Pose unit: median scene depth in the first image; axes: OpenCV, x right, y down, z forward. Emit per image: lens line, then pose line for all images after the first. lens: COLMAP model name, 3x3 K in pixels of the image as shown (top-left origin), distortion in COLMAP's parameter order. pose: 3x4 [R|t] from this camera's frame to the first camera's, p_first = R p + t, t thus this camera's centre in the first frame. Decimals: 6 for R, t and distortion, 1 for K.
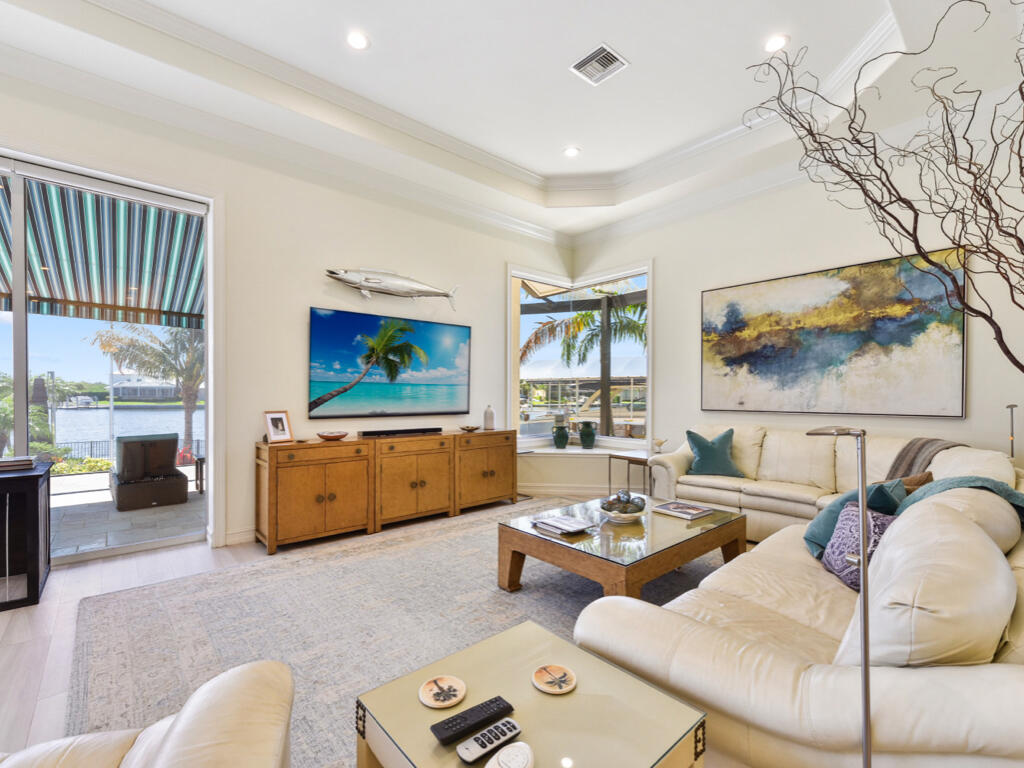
lens RADIAL K [[452.8, 0, 553.6], [0, 452.8, 397.8], [0, 0, 1]] dist [0.000586, -0.000276]
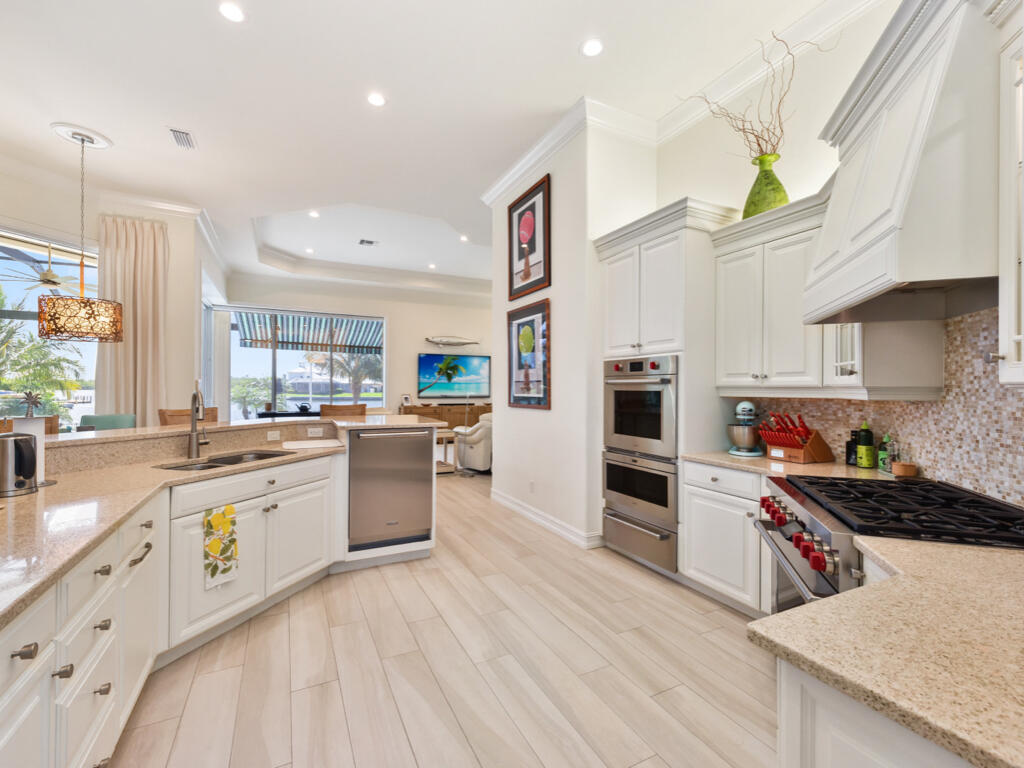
lens RADIAL K [[452.8, 0, 509.9], [0, 452.8, 390.7], [0, 0, 1]] dist [0.000586, -0.000276]
pose [[0.948340, -0.002570, -0.317245, 0.690826], [0.002850, 0.999996, 0.000418, 0.008956], [0.317243, -0.001301, 0.948343, -1.134709]]
